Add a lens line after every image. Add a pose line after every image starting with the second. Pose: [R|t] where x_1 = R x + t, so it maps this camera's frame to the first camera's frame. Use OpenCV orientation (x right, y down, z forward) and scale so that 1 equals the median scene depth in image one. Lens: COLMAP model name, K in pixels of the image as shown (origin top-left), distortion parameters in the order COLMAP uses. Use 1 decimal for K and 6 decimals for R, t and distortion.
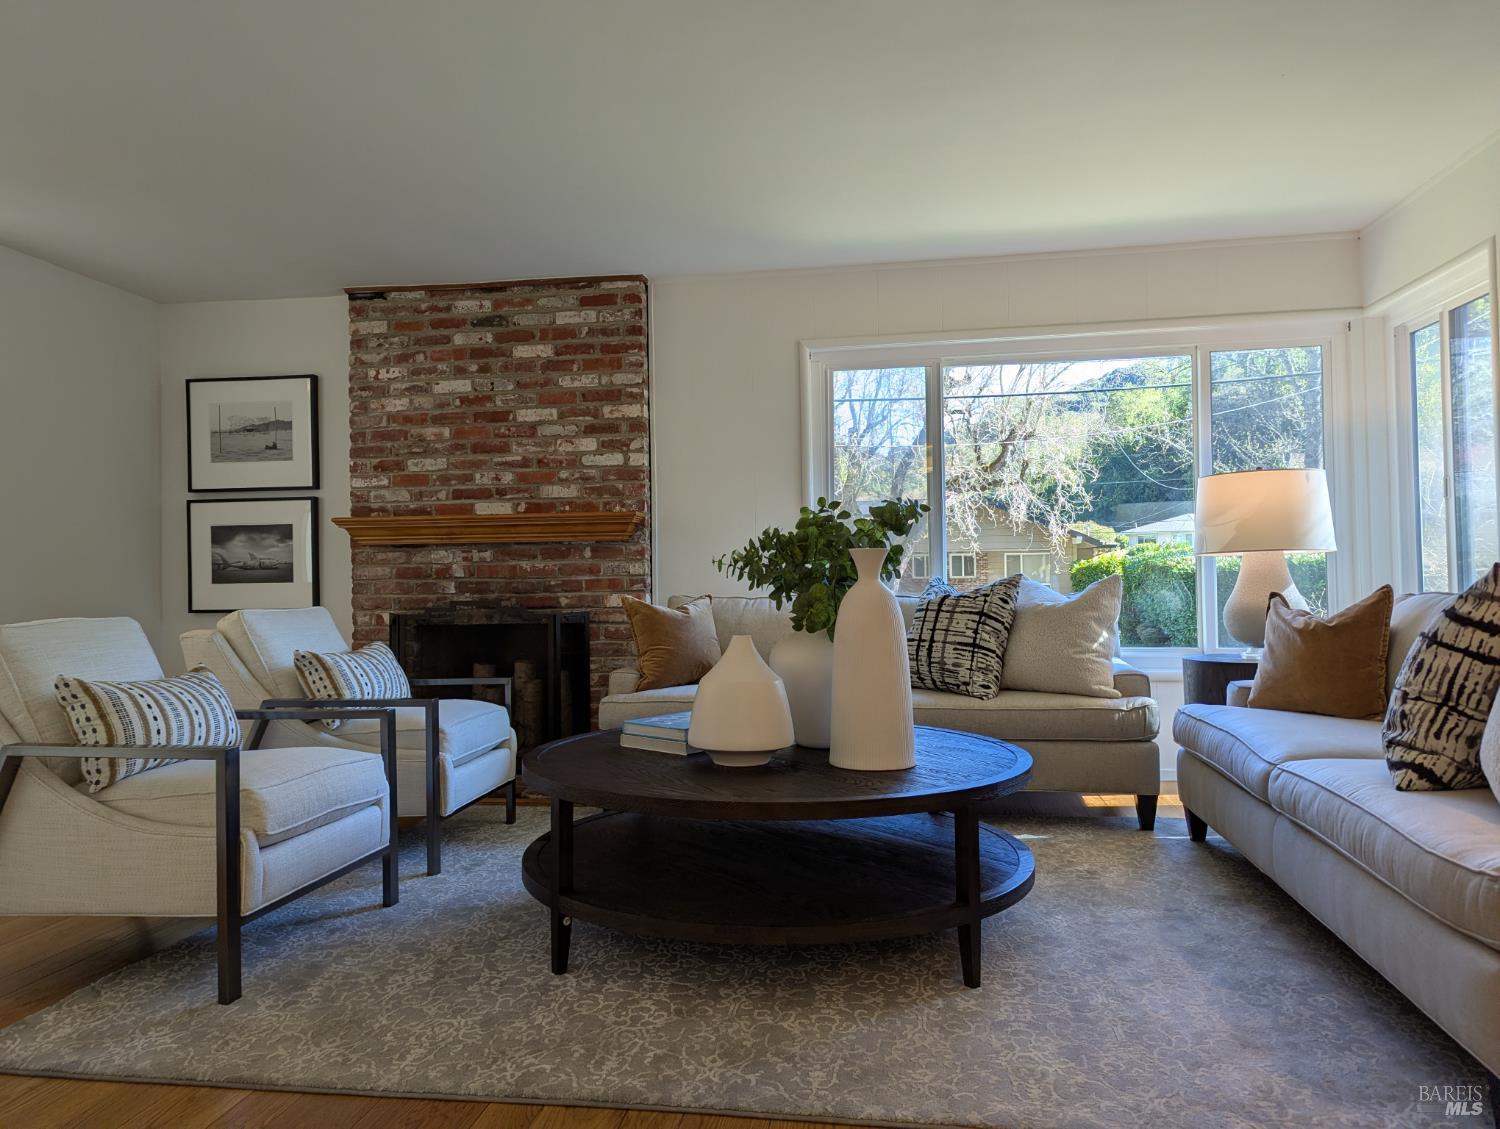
lens RADIAL K [[1053.2, 0, 743.2], [0, 1053.2, 564.0], [0, 0, 1]] dist [0.058218, -0.044281]
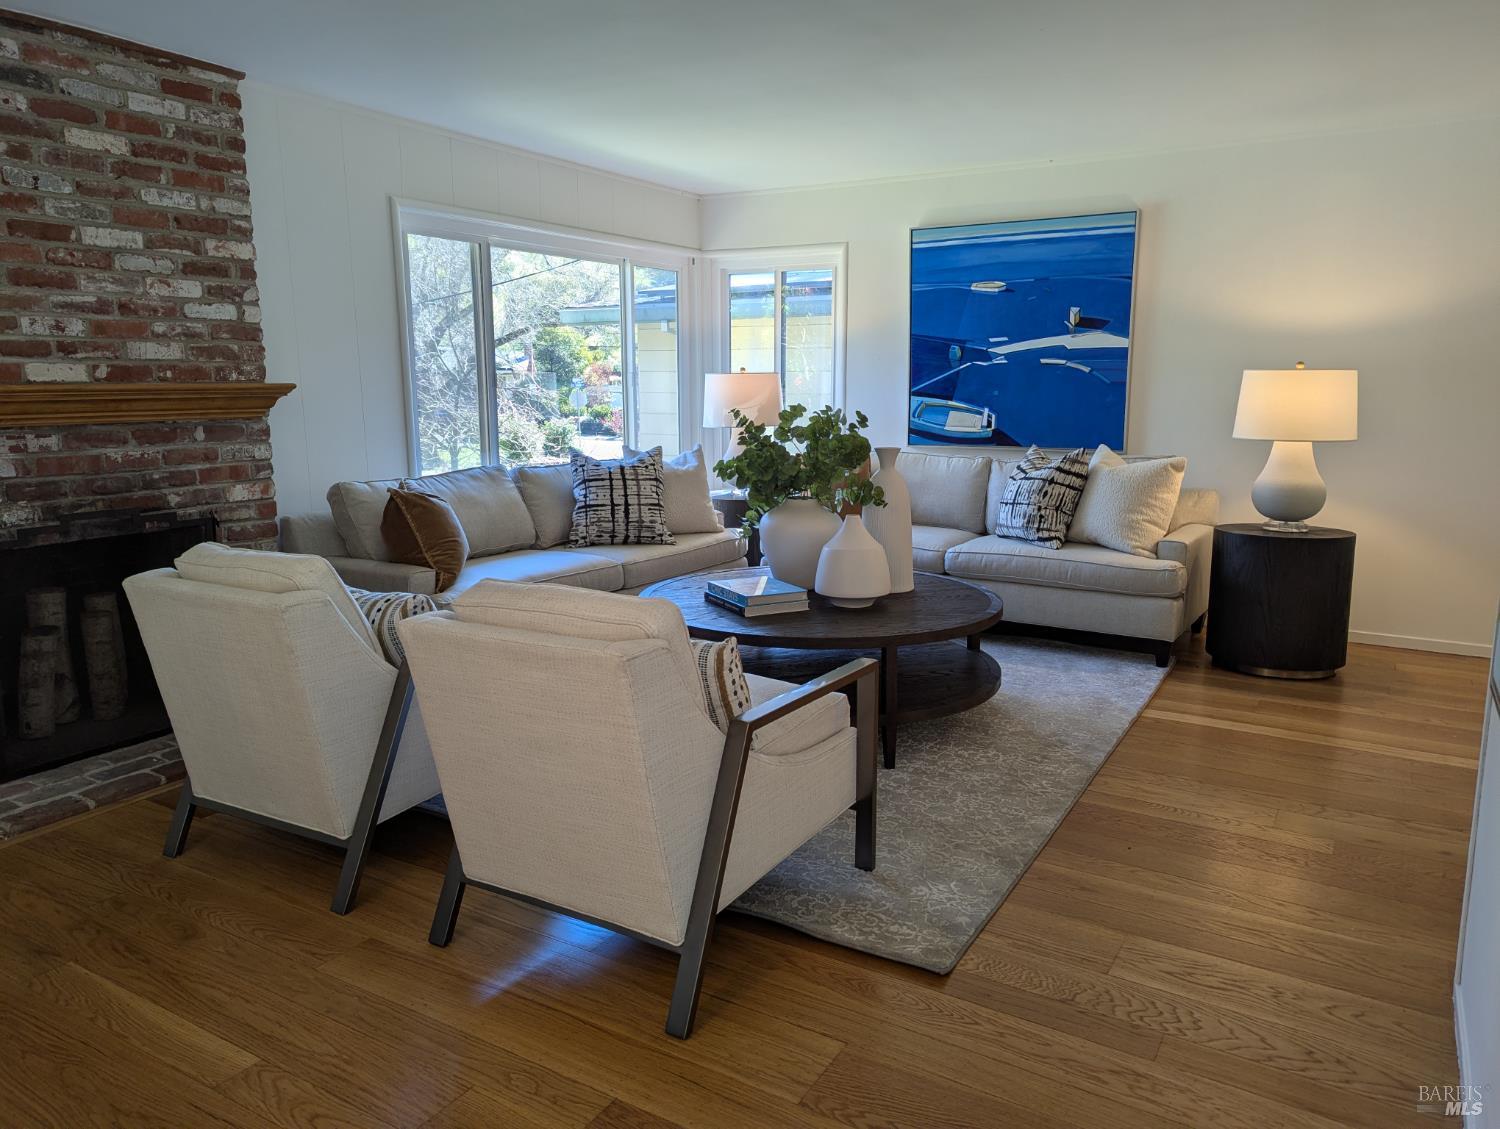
lens RADIAL K [[1053.2, 0, 756.0], [0, 1053.2, 554.2], [0, 0, 1]] dist [0.058218, -0.044281]
pose [[0.376579, -0.141810, 0.915466, -0.716387], [-0.014199, 0.987214, 0.158765, -0.053066], [-0.926276, -0.072786, 0.369750, 0.328082]]
